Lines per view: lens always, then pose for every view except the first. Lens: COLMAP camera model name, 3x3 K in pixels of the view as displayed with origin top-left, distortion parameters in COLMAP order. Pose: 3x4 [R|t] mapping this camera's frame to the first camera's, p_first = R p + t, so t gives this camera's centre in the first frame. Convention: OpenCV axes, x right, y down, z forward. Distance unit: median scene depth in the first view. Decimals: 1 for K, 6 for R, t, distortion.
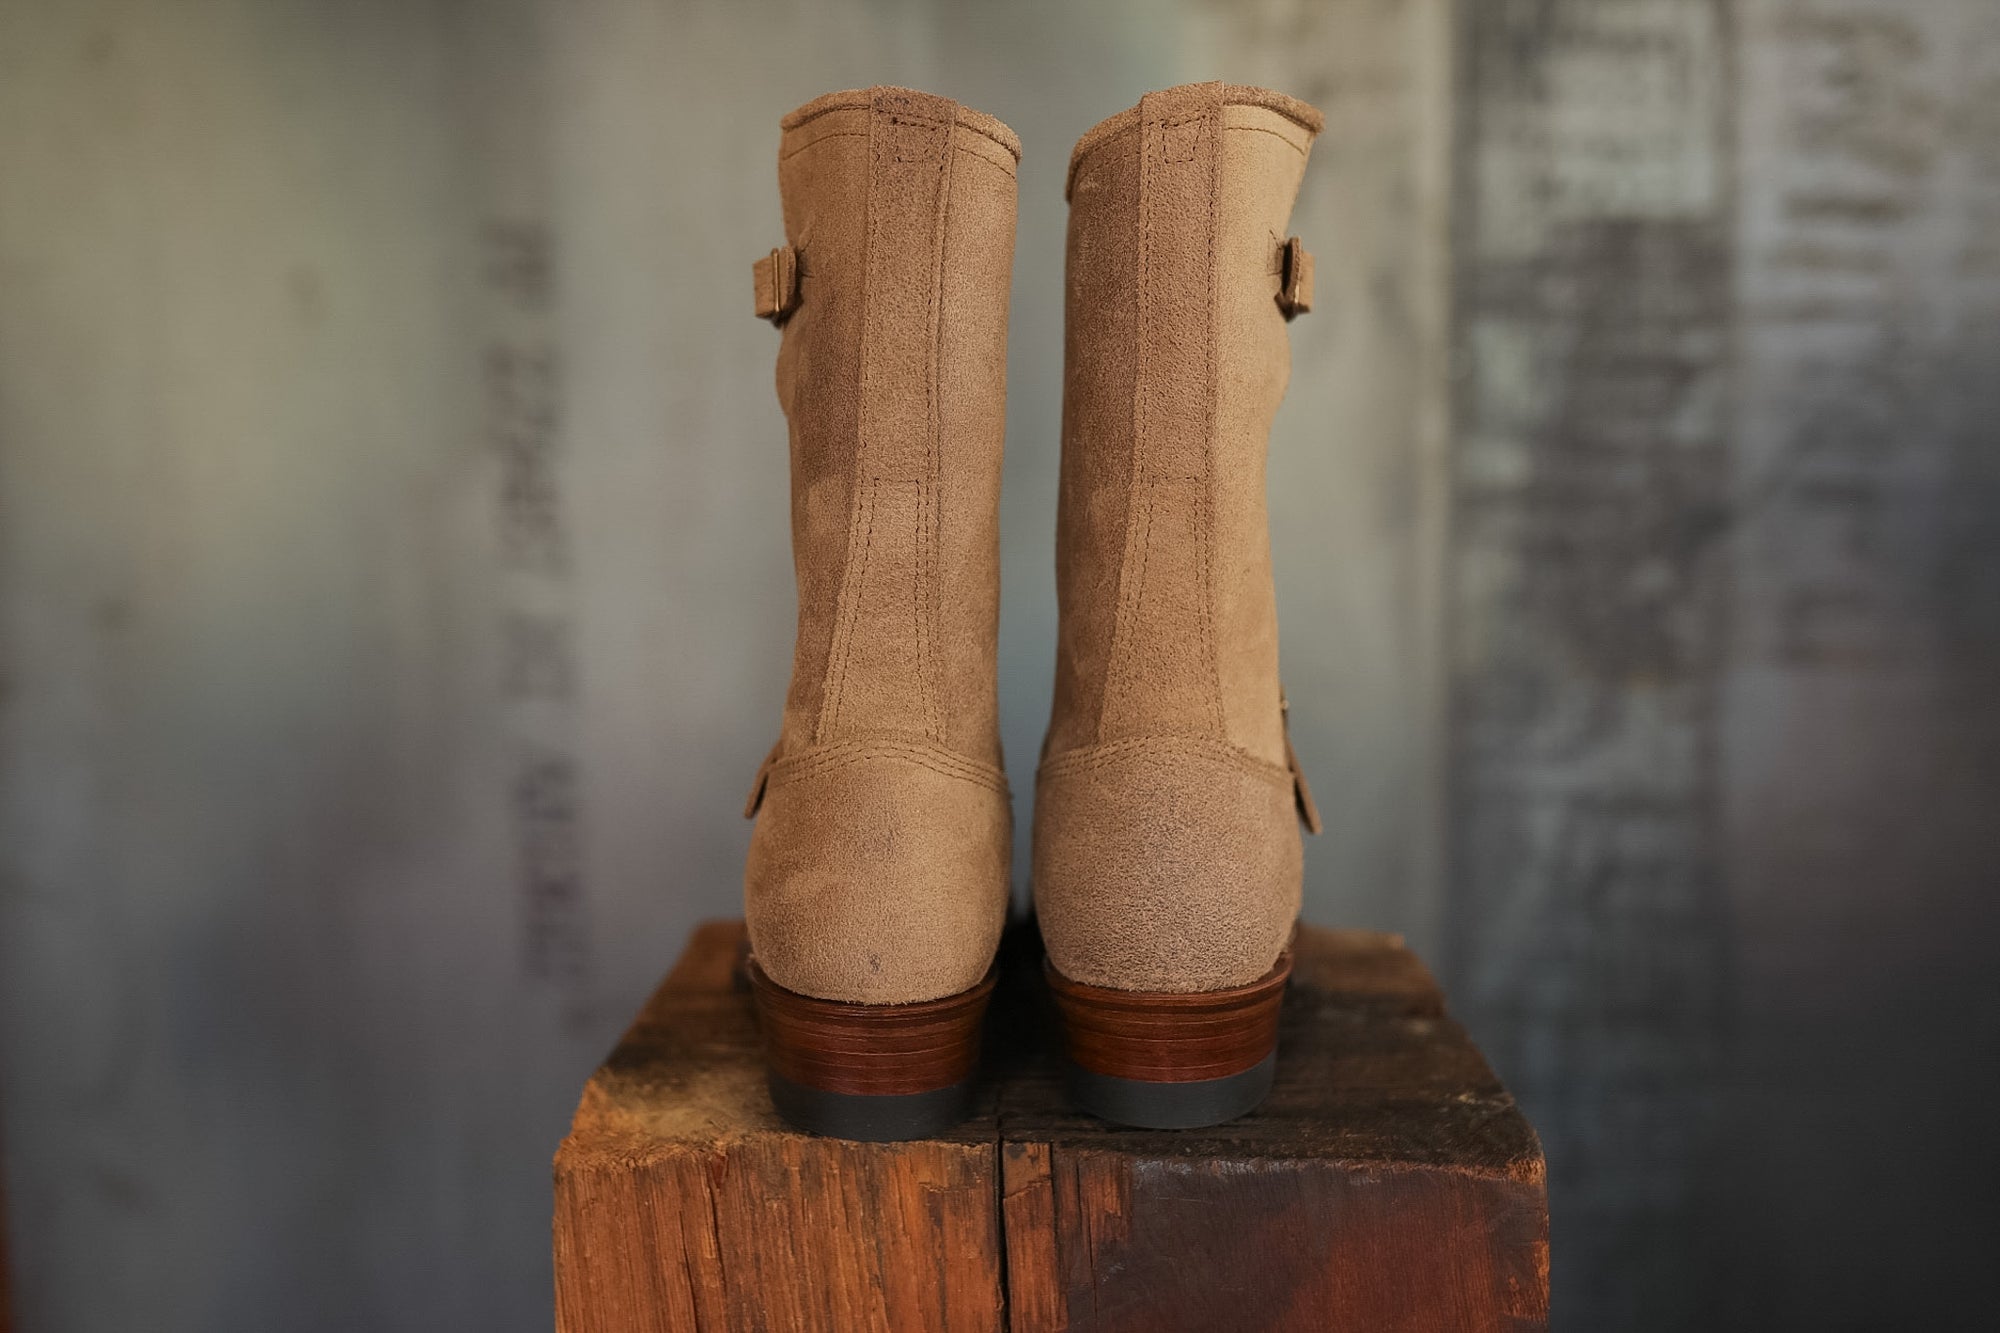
lens RADIAL K [[1977.5, 0, 997.3], [0, 1977.5, 660.6], [0, 0, 1]] dist [-0.048661, -0.000763]
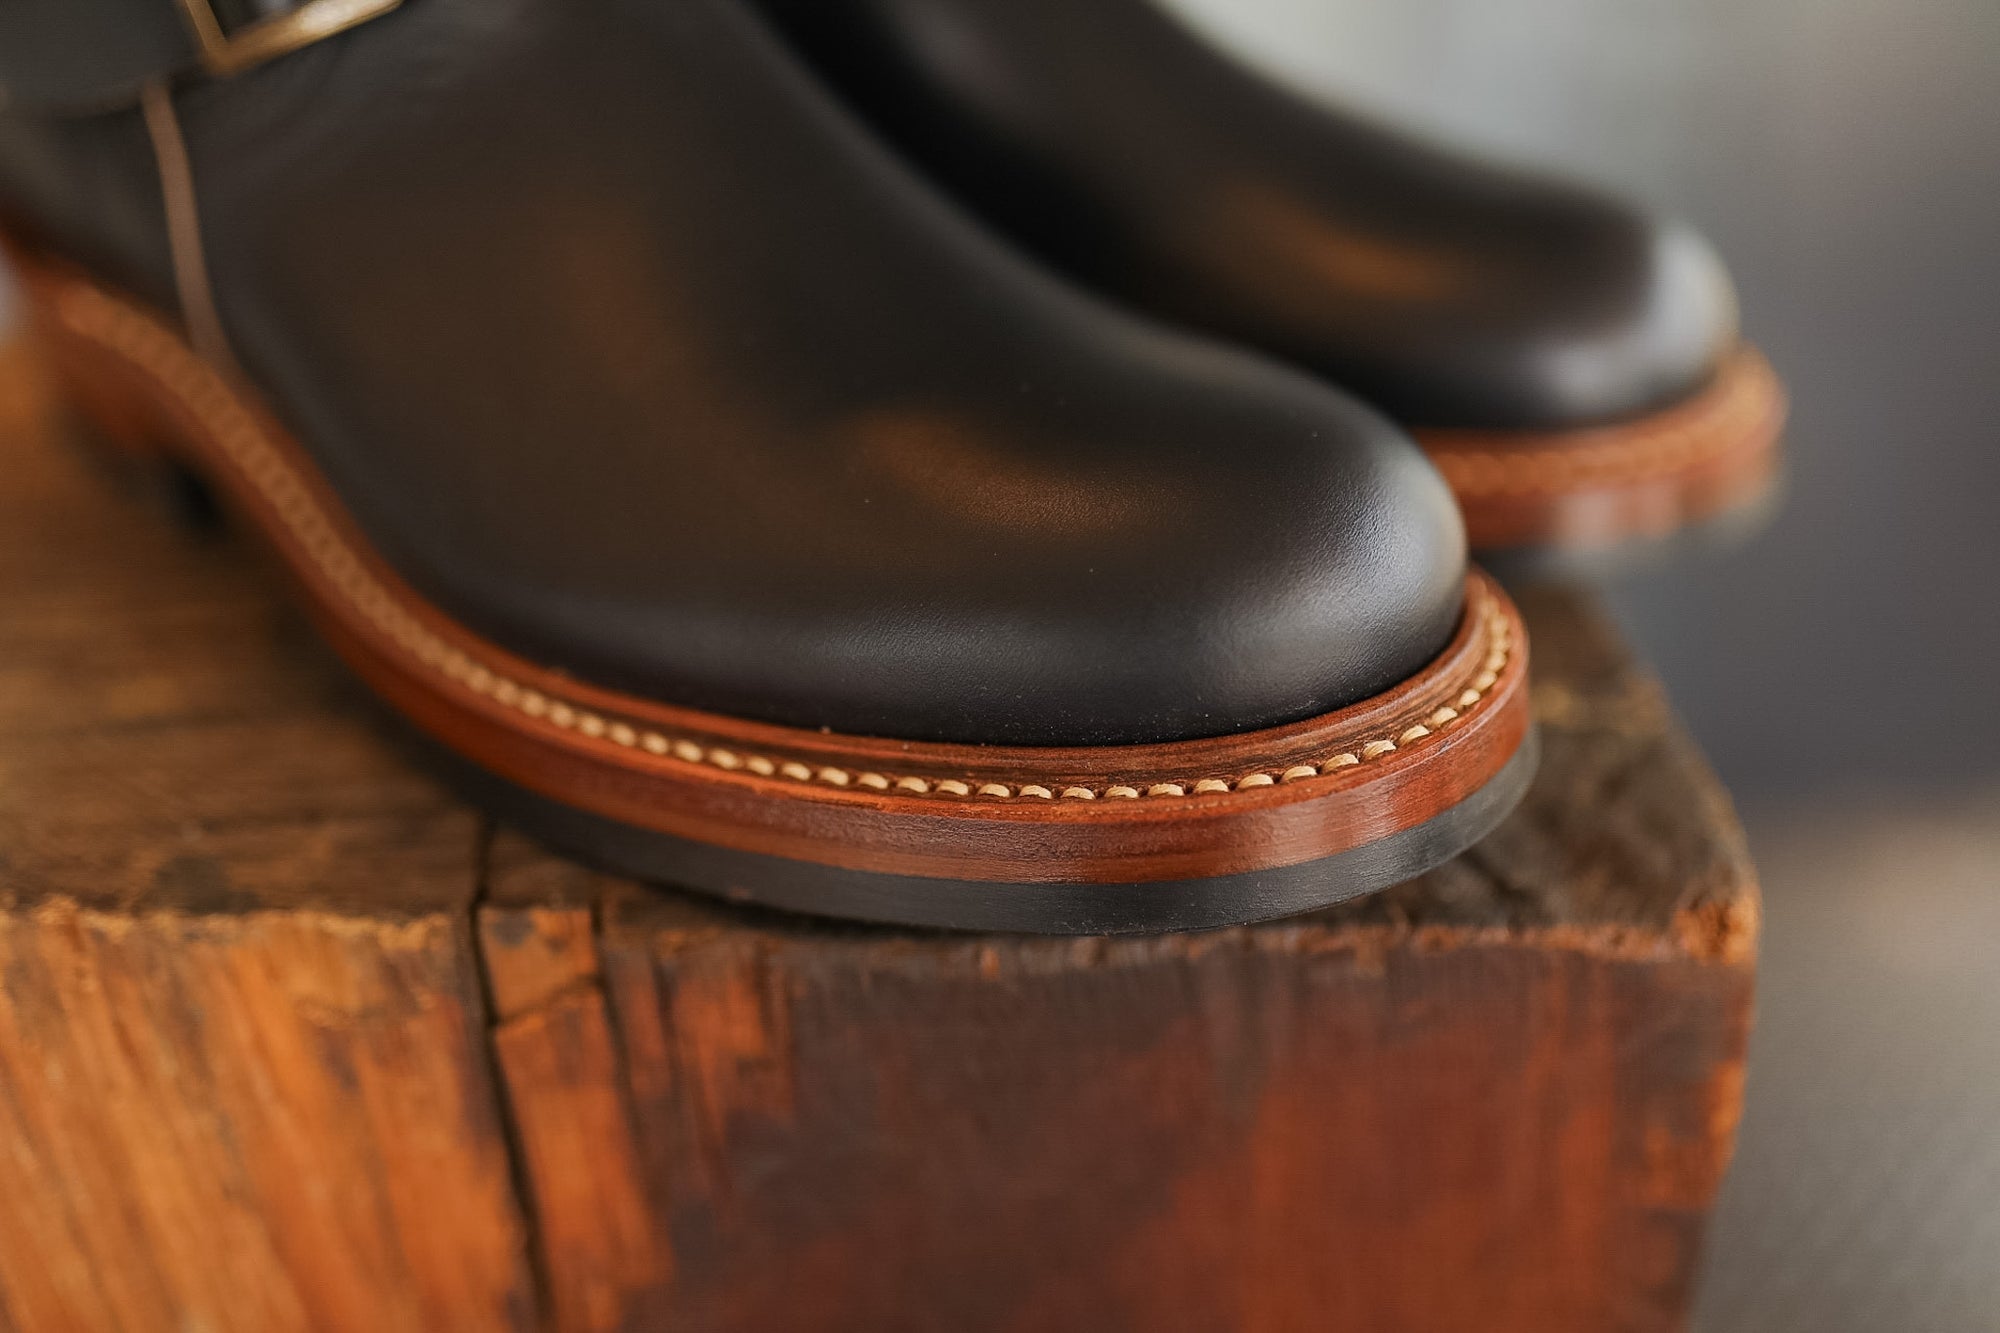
lens RADIAL K [[2046.8, 0, 998.3], [0, 2046.8, 672.5], [0, 0, 1]] dist [-0.089276, 0.111631]
pose [[0.996908, -0.042495, 0.066098, 0.084729], [0.013292, 0.920232, 0.391147, 0.033258], [-0.077448, -0.389059, 0.917951, 0.616748]]
